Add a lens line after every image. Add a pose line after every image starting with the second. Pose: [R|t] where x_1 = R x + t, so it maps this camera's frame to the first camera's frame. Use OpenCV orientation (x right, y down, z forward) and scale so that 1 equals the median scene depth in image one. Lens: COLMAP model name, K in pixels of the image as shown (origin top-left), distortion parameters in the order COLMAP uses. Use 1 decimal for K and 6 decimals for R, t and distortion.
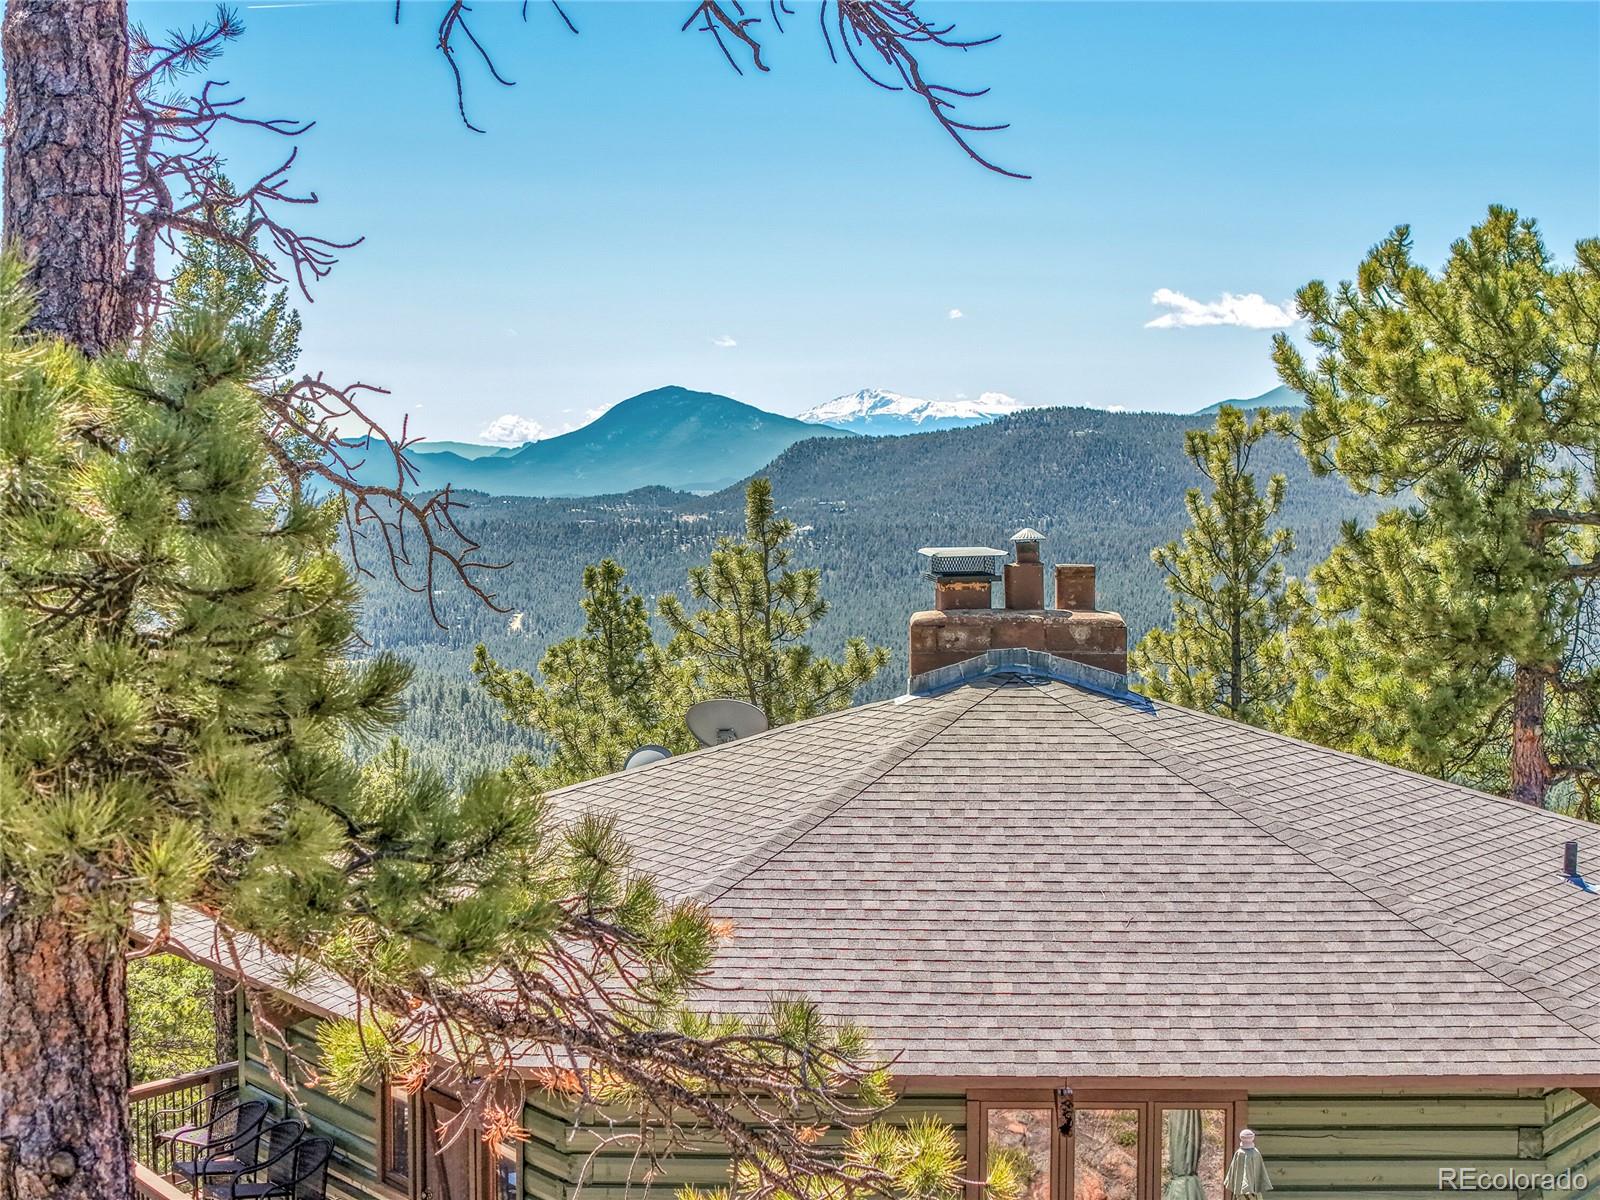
lens RADIAL K [[3273.8, 0, 800.8], [0, 3273.8, 601.2], [0, 0, 1]] dist [-0.151001, 0.000000]
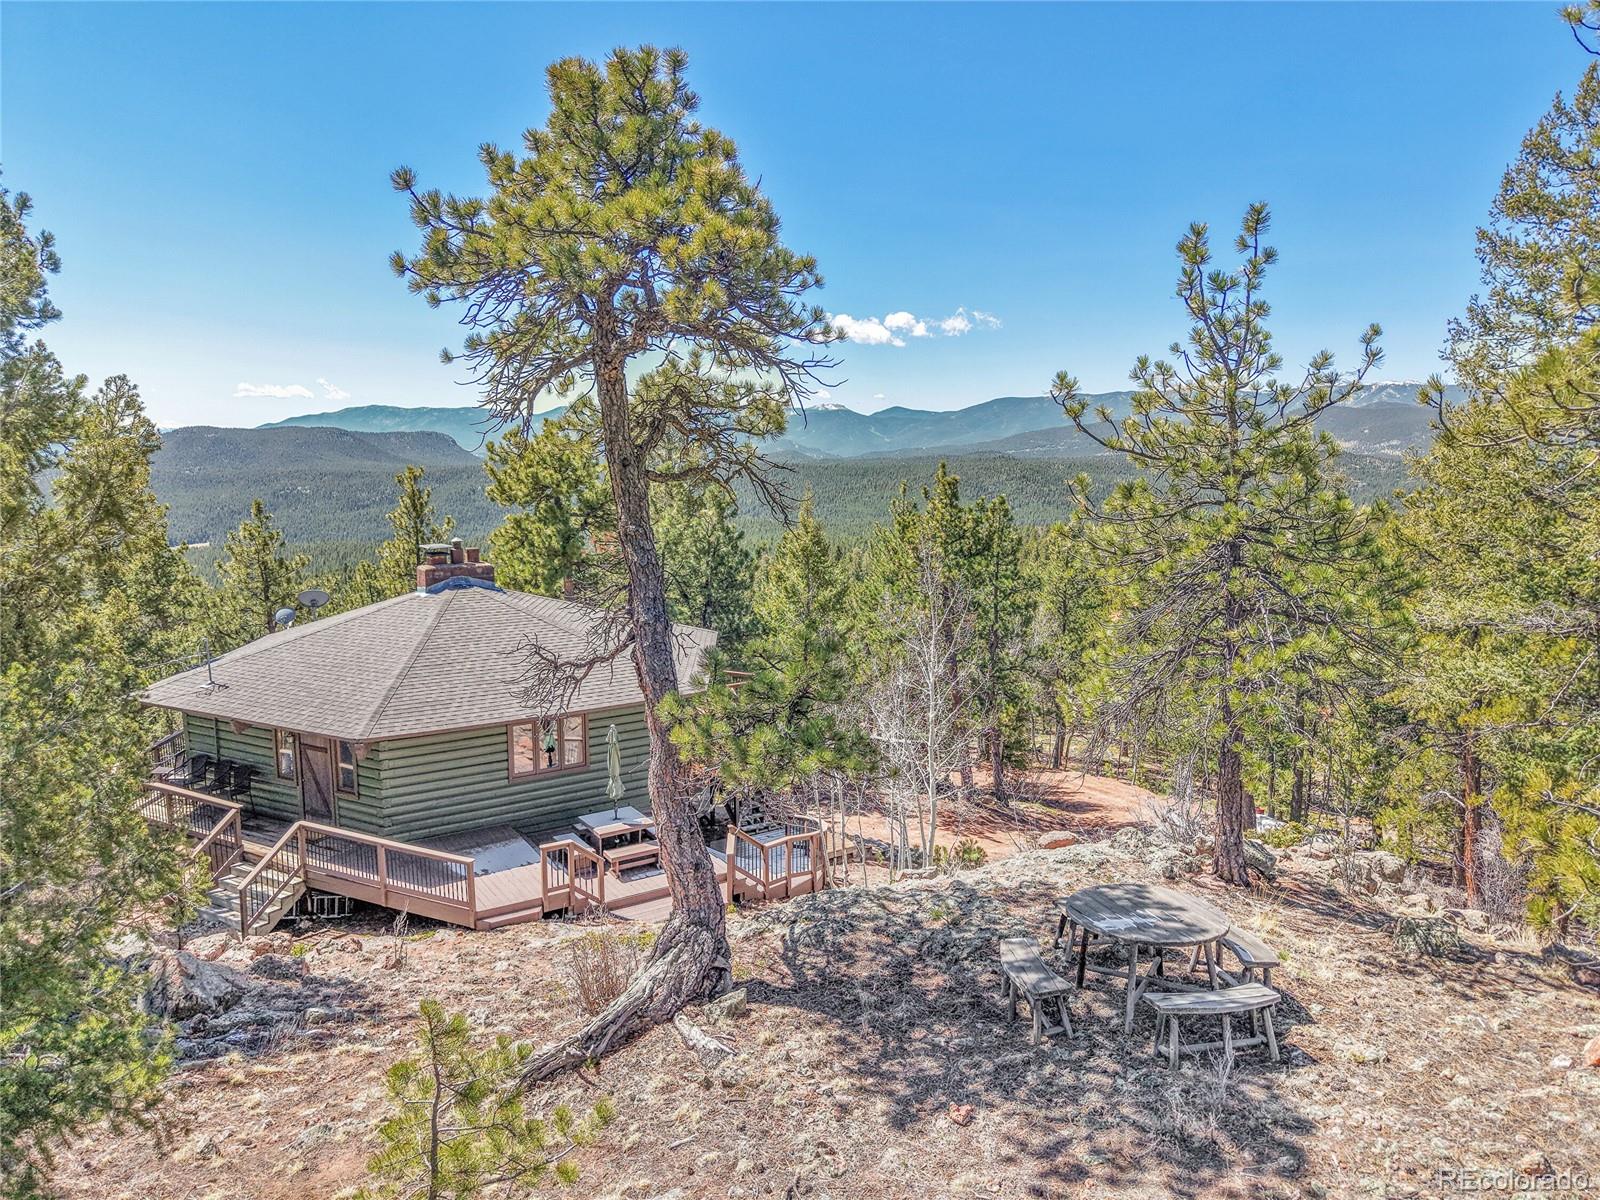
lens RADIAL K [[1045.4, 0, 799.1], [0, 1045.4, 605.0], [0, 0, 1]] dist [-0.000211, -0.007186]
pose [[0.829332, -0.087922, 0.551796, -0.220667], [0.027275, 0.992735, 0.117187, -0.067193], [-0.558091, -0.082137, 0.825705, -0.028697]]
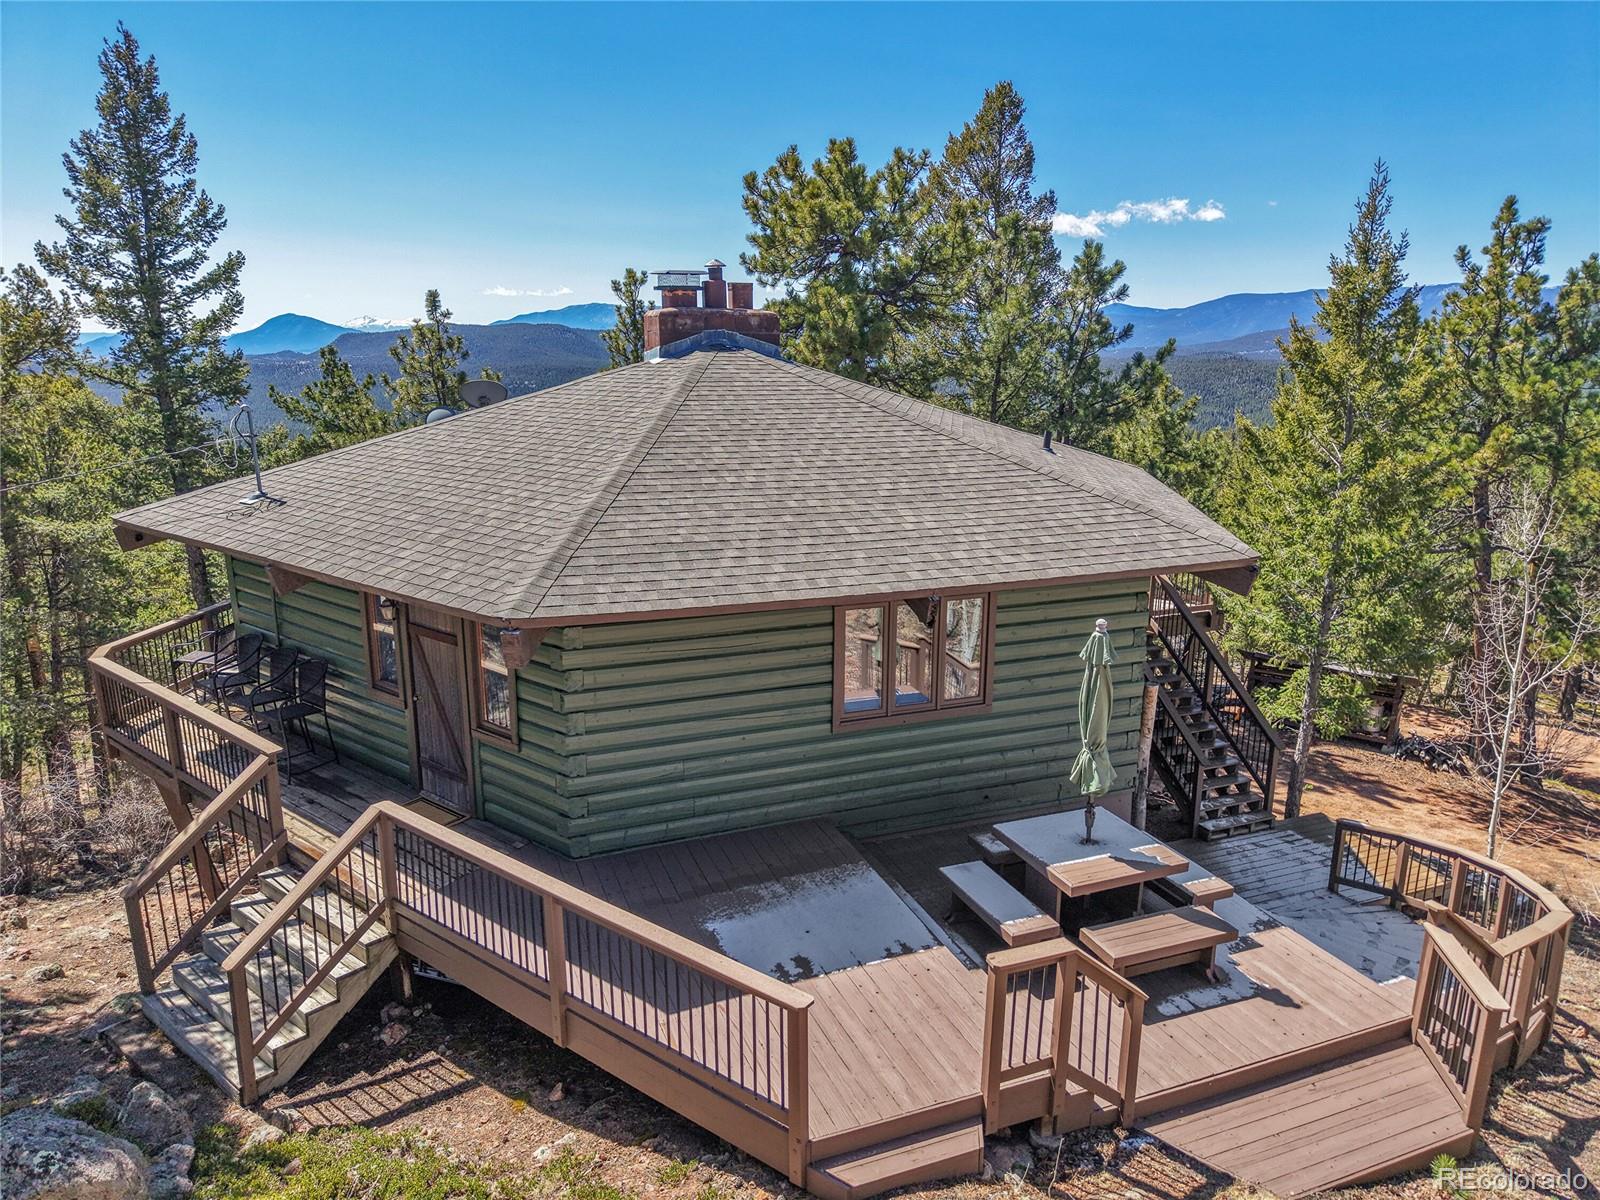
lens RADIAL K [[1045.4, 0, 801.7], [0, 1045.4, 605.8], [0, 0, 1]] dist [-0.000211, -0.007186]
pose [[0.920561, -0.092740, 0.379429, -0.113766], [0.013584, 0.978418, 0.206188, 0.042975], [-0.390362, -0.184654, 0.901954, 0.455136]]
